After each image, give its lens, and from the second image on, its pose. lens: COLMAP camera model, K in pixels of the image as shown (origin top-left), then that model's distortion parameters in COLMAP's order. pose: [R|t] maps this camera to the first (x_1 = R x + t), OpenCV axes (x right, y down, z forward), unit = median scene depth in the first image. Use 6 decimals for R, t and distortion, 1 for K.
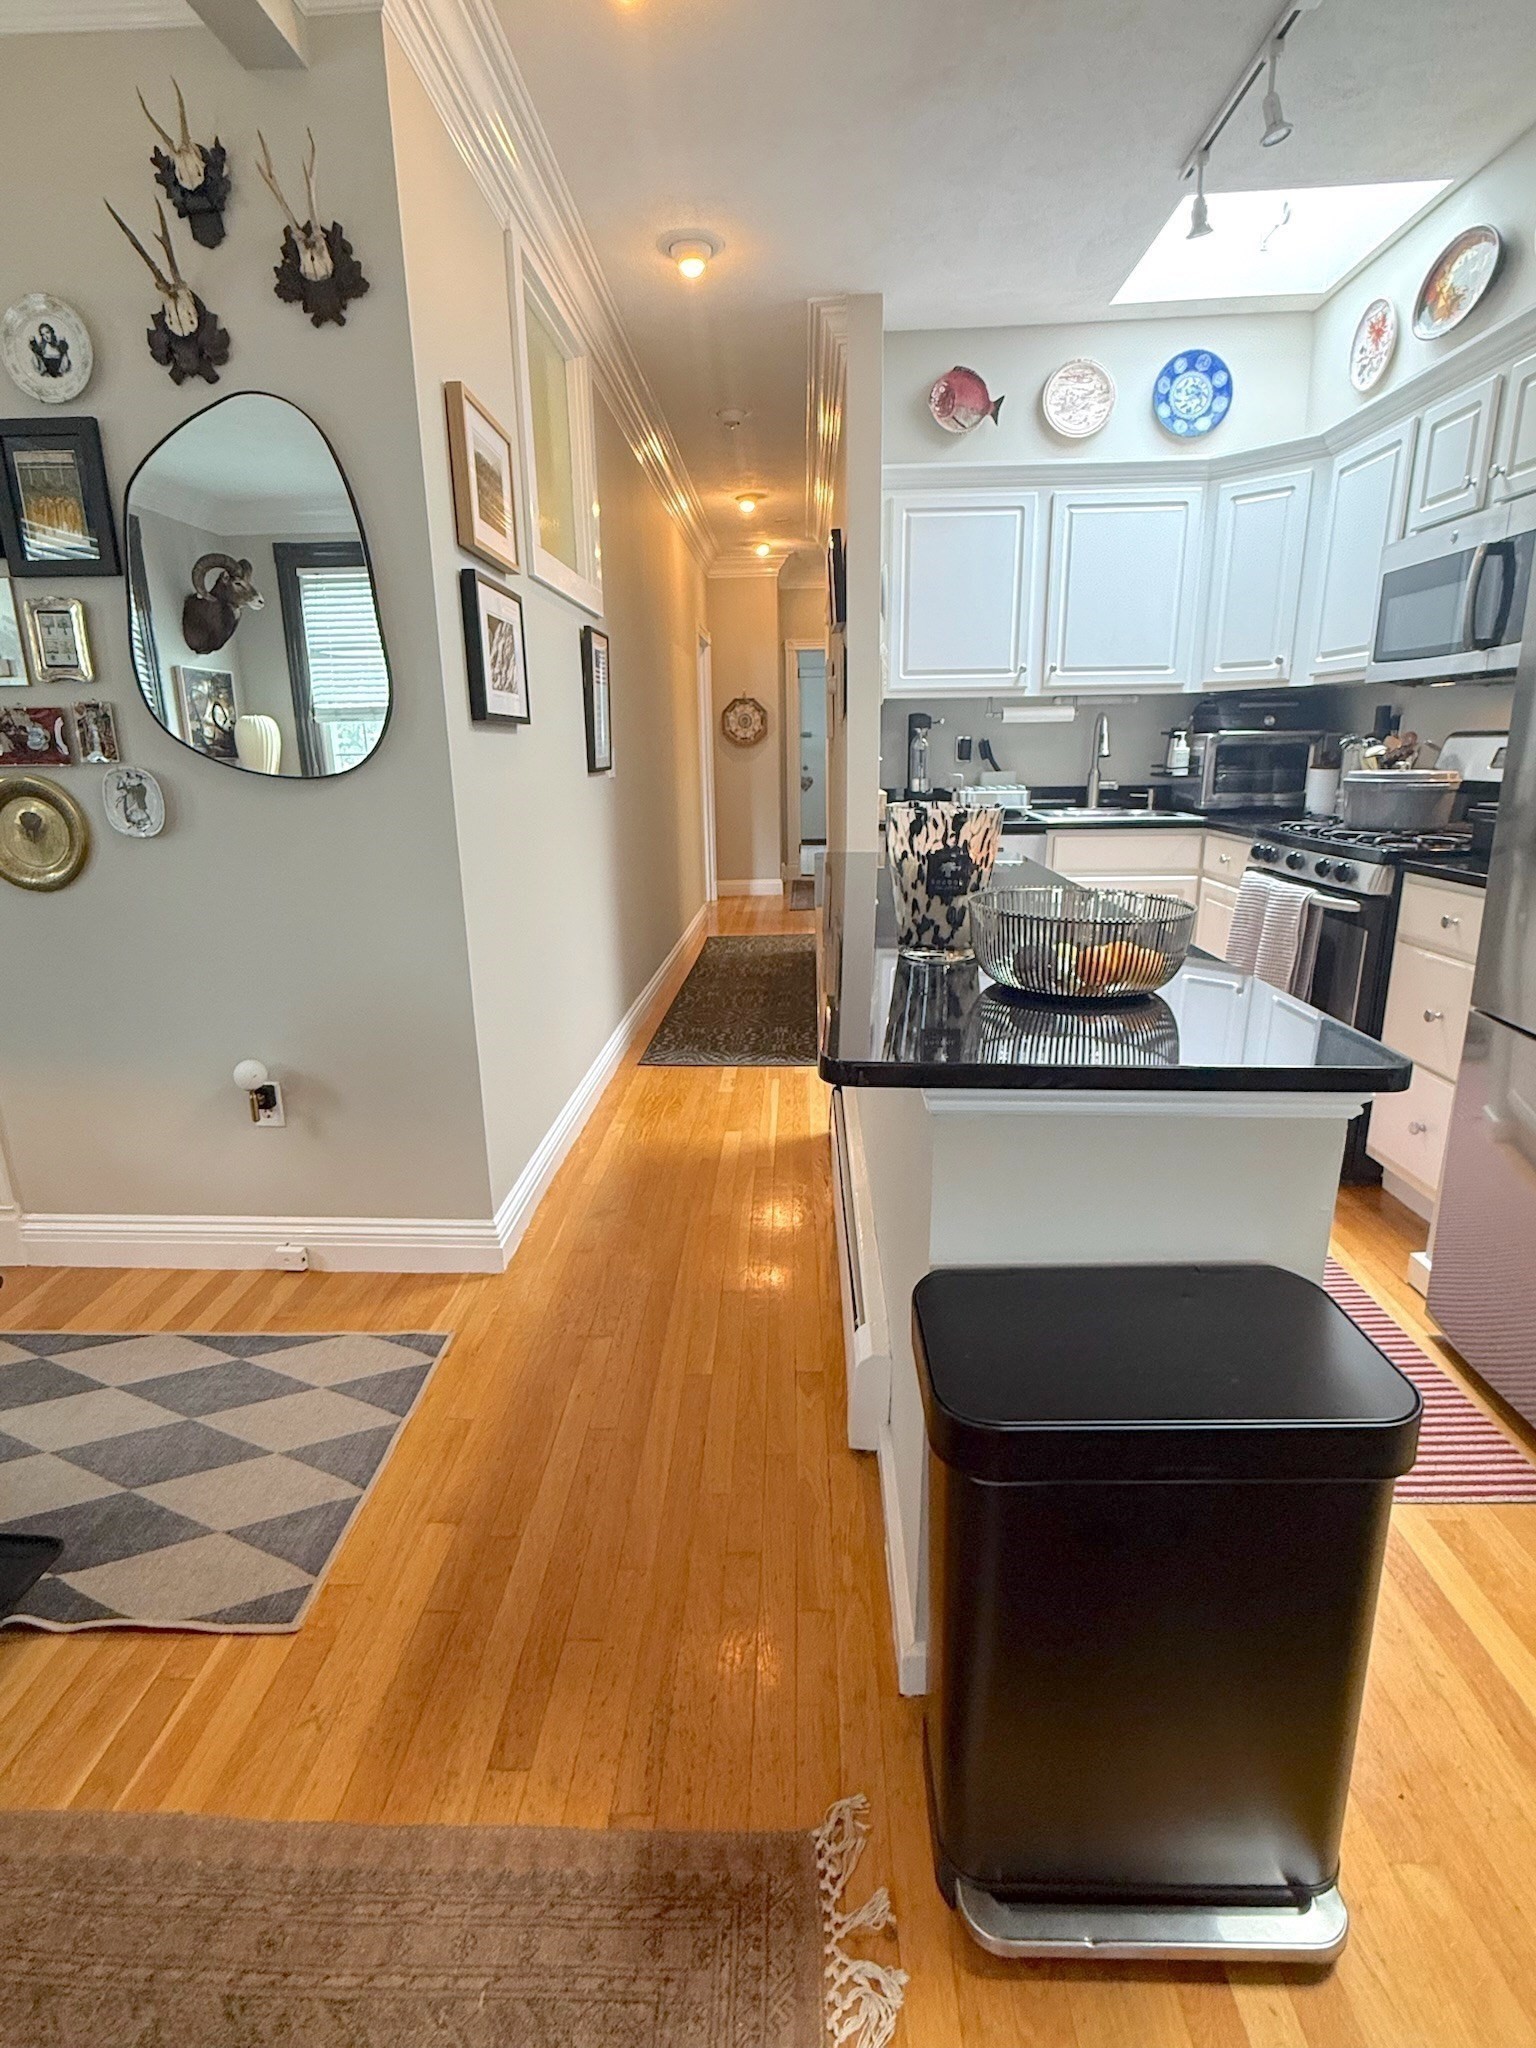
lens RADIAL K [[1020.9, 0, 764.4], [0, 1020.9, 1021.0], [0, 0, 1]] dist [-0.001290, -0.000379]
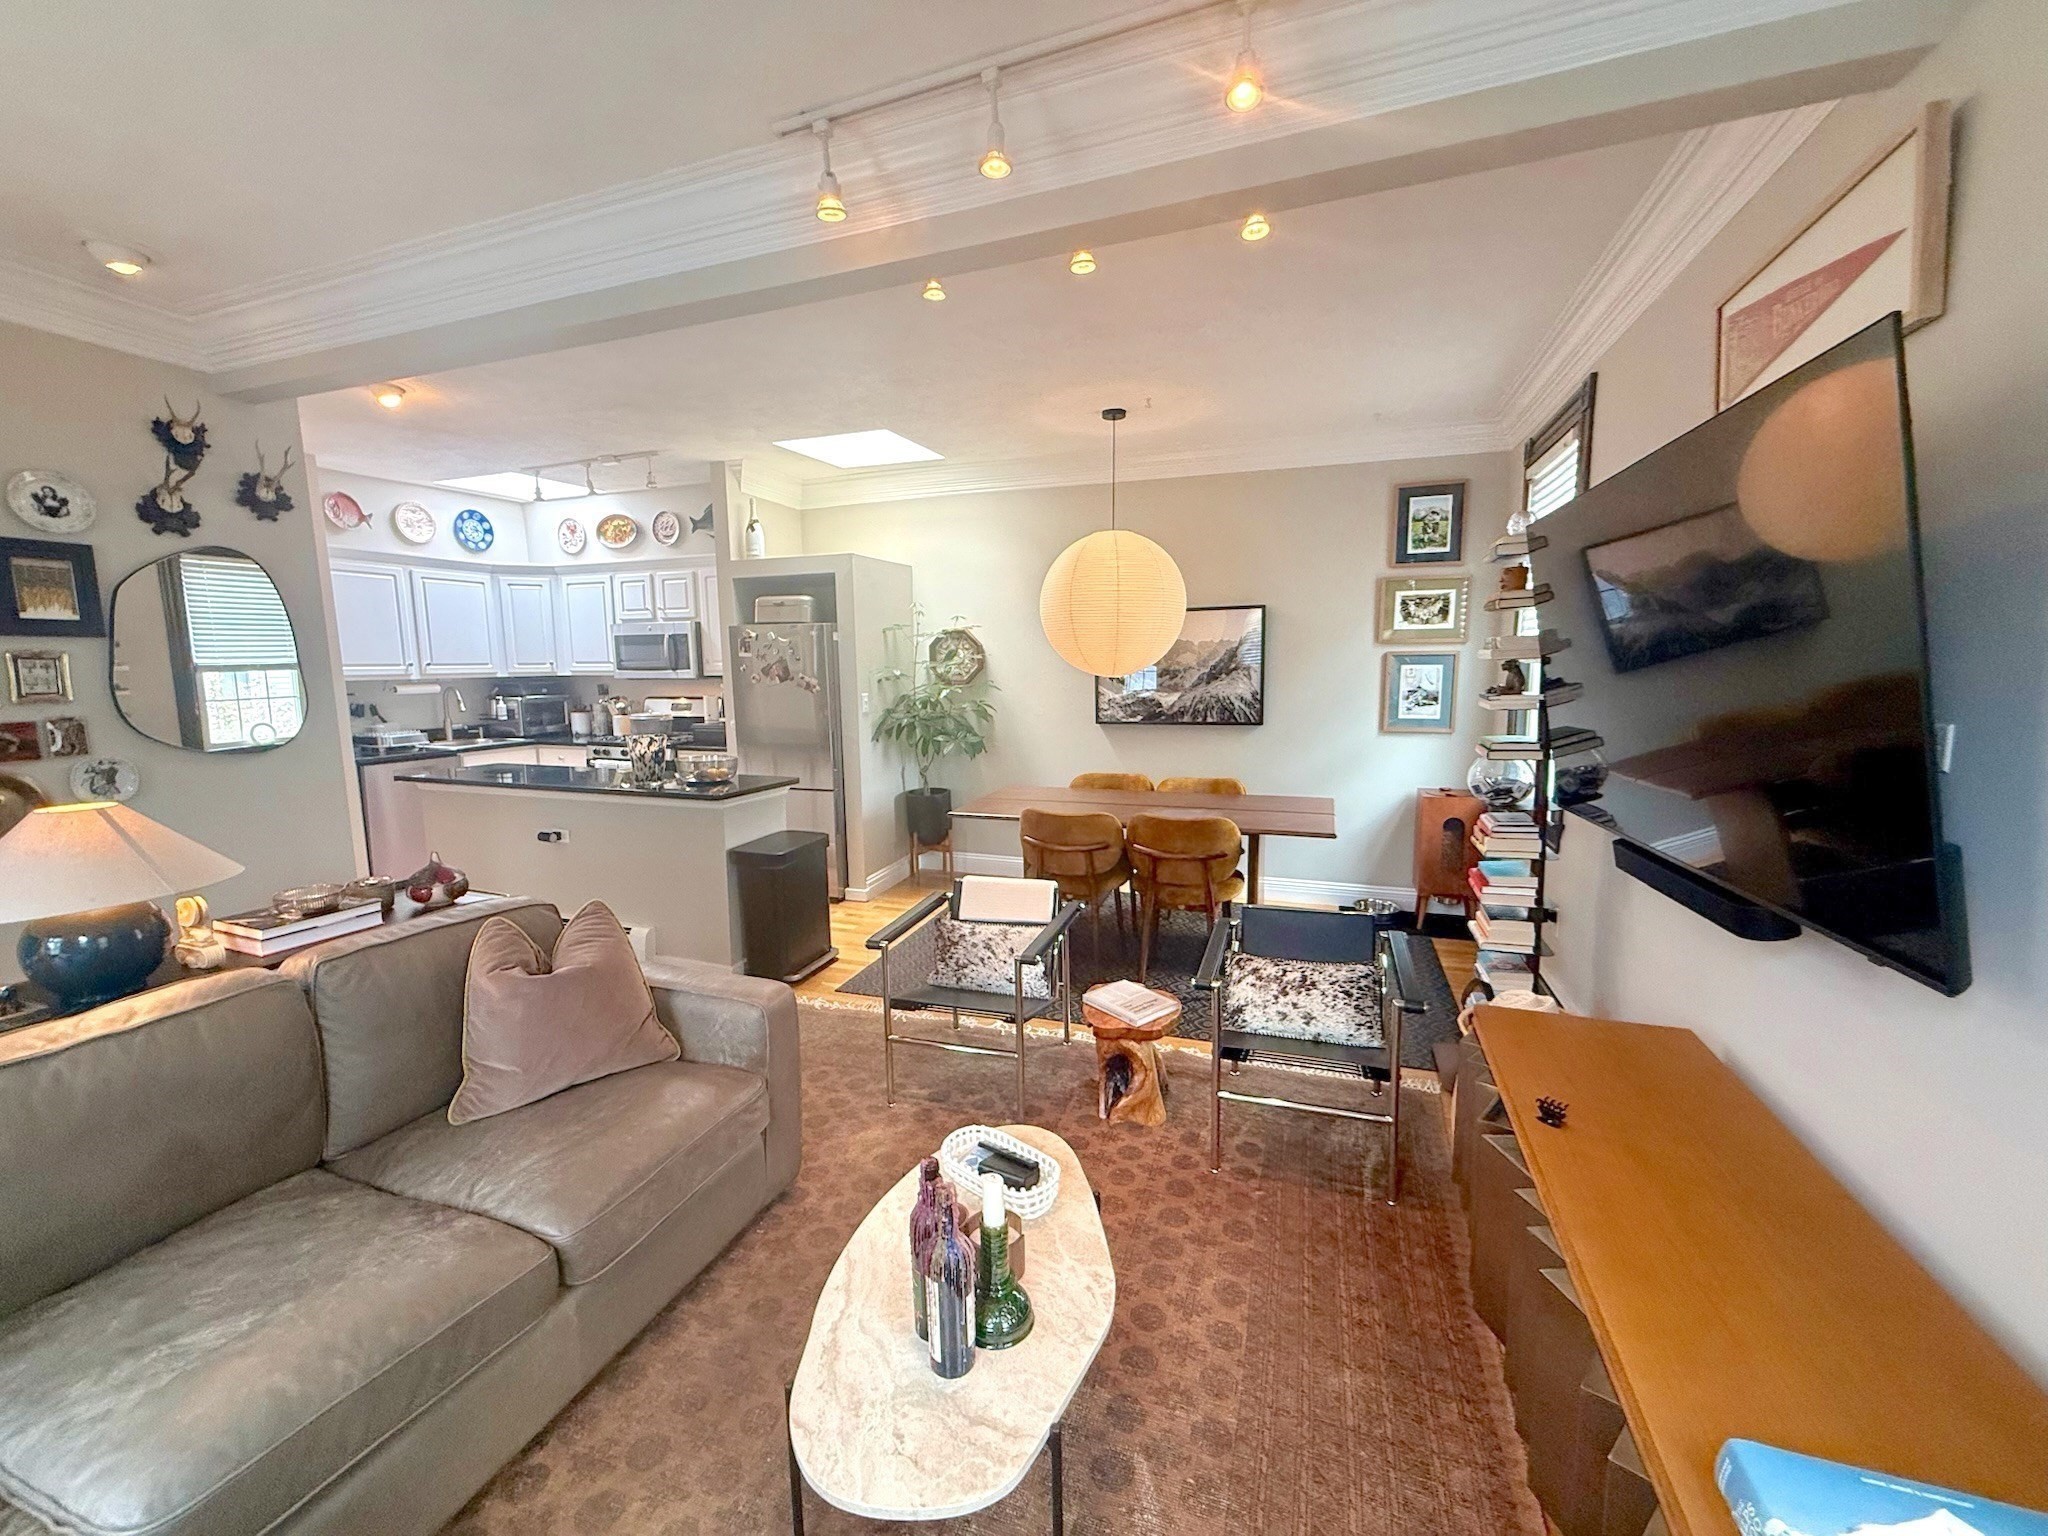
lens RADIAL K [[814.4, 0, 1026.3], [0, 814.4, 774.5], [0, 0, 1]] dist [-0.001864, 0.000539]
pose [[0.301482, -0.119548, 0.945948, -1.192001], [0.252937, 0.966590, 0.041544, 0.060947], [-0.919310, 0.226740, 0.321647, -0.553393]]
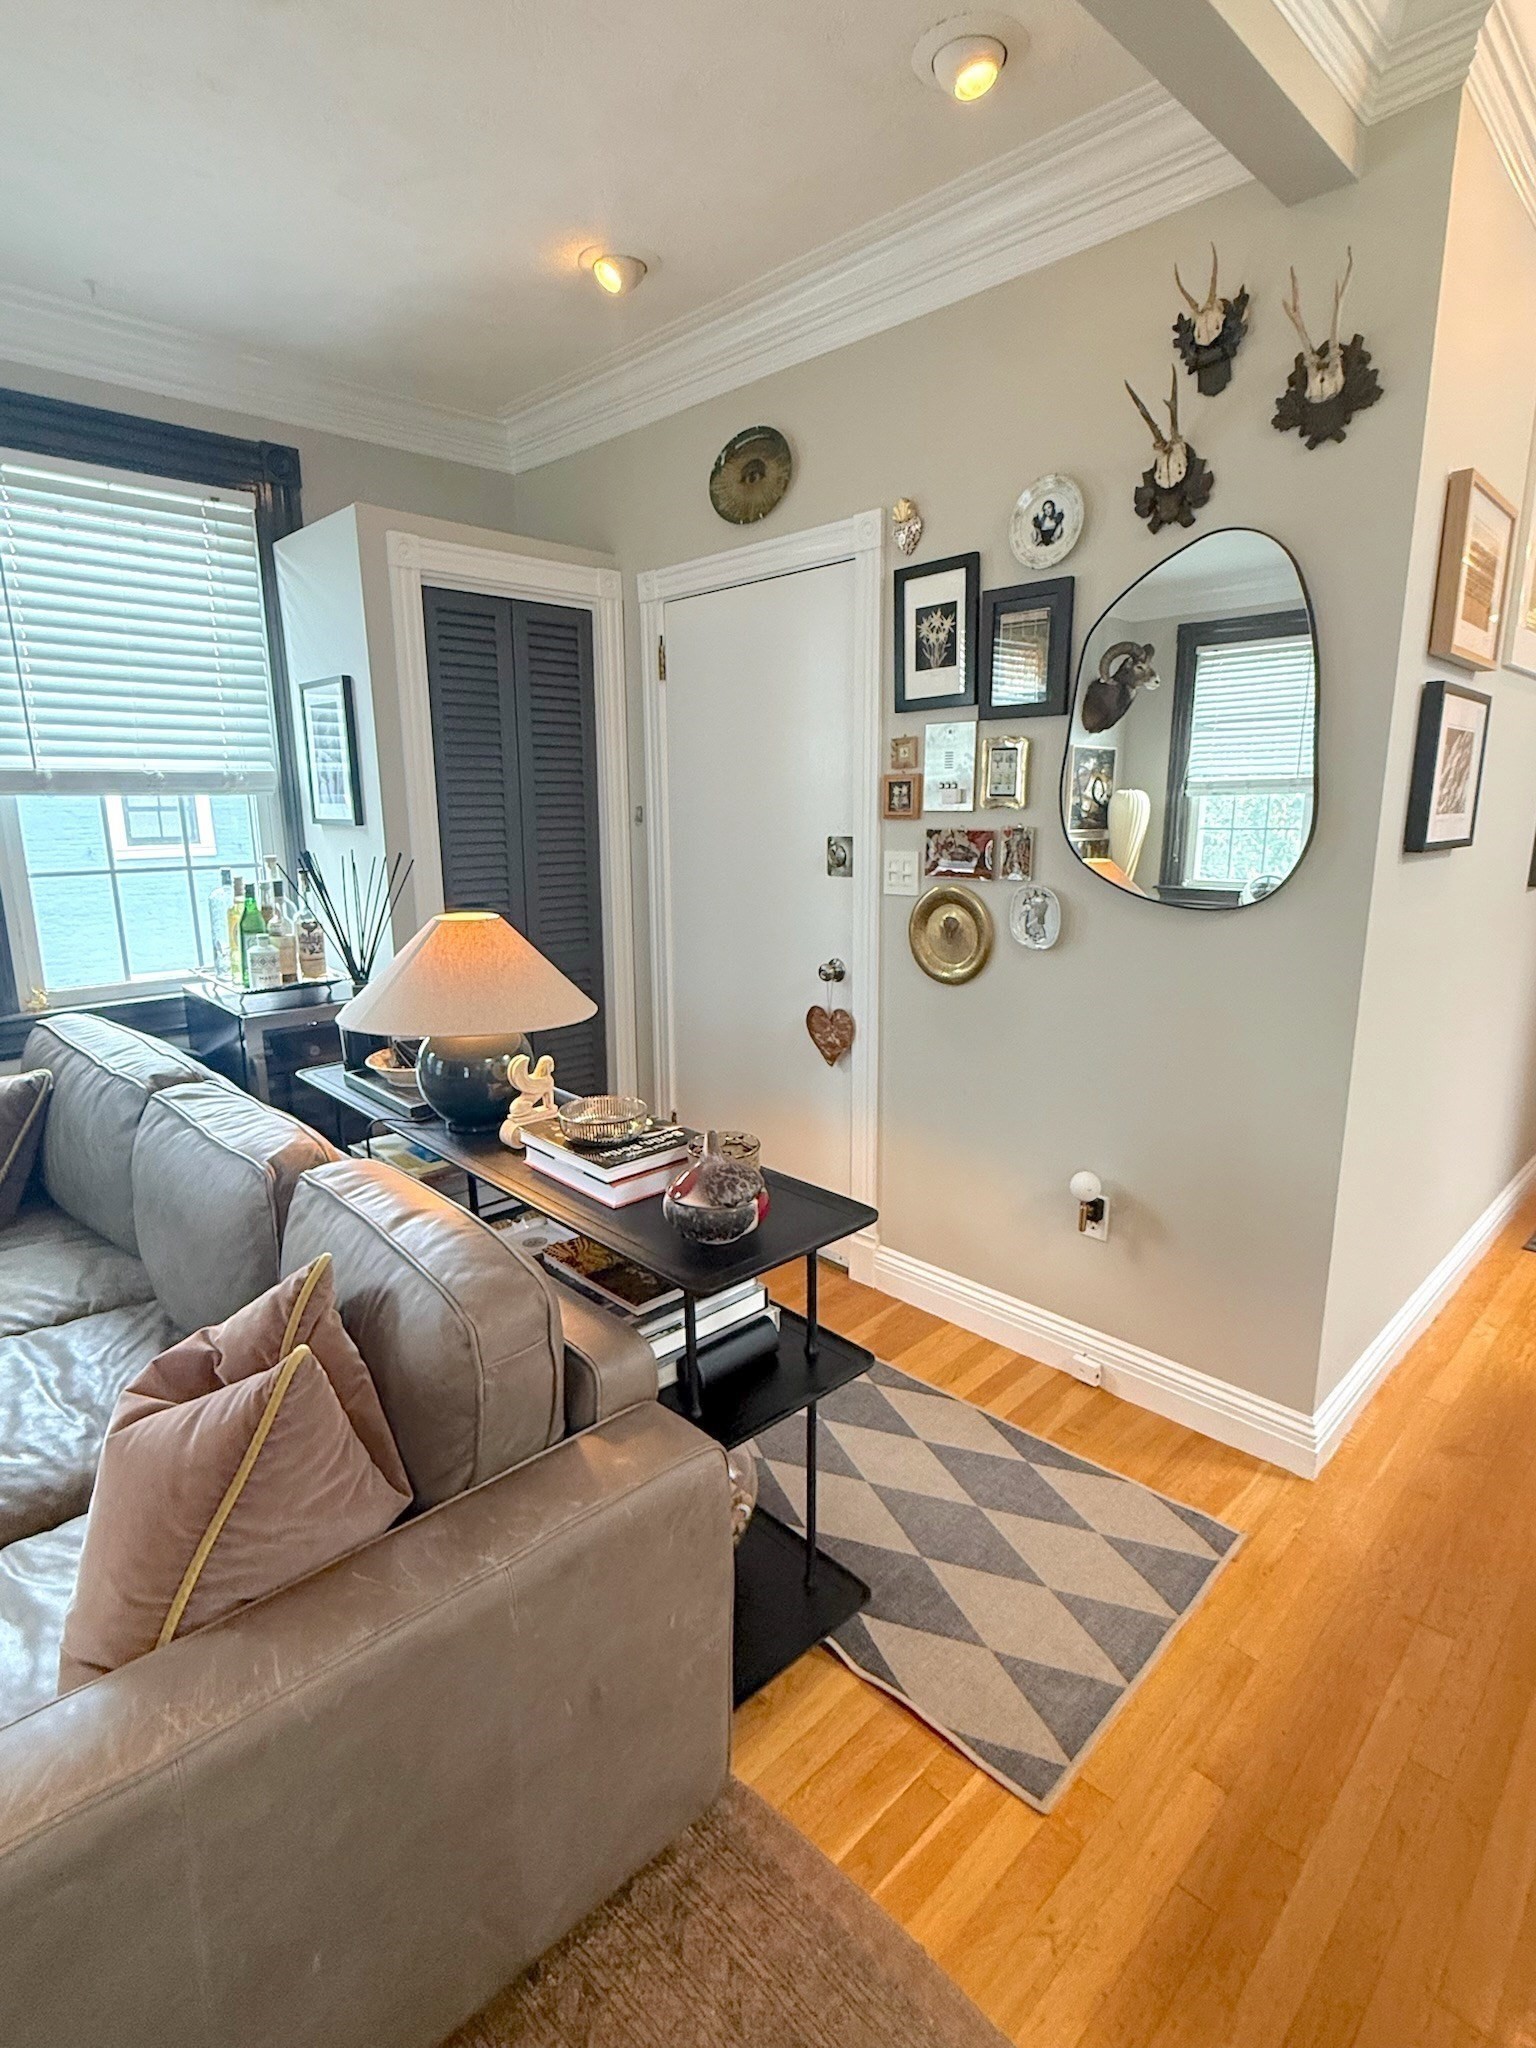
lens RADIAL K [[1020.9, 0, 765.2], [0, 1020.9, 1020.1], [0, 0, 1]] dist [-0.001290, -0.000379]
pose [[0.720990, 0.153161, -0.675806, -0.067378], [-0.180849, 0.983058, 0.029855, -0.078713], [0.668929, 0.100694, 0.736474, 0.017147]]
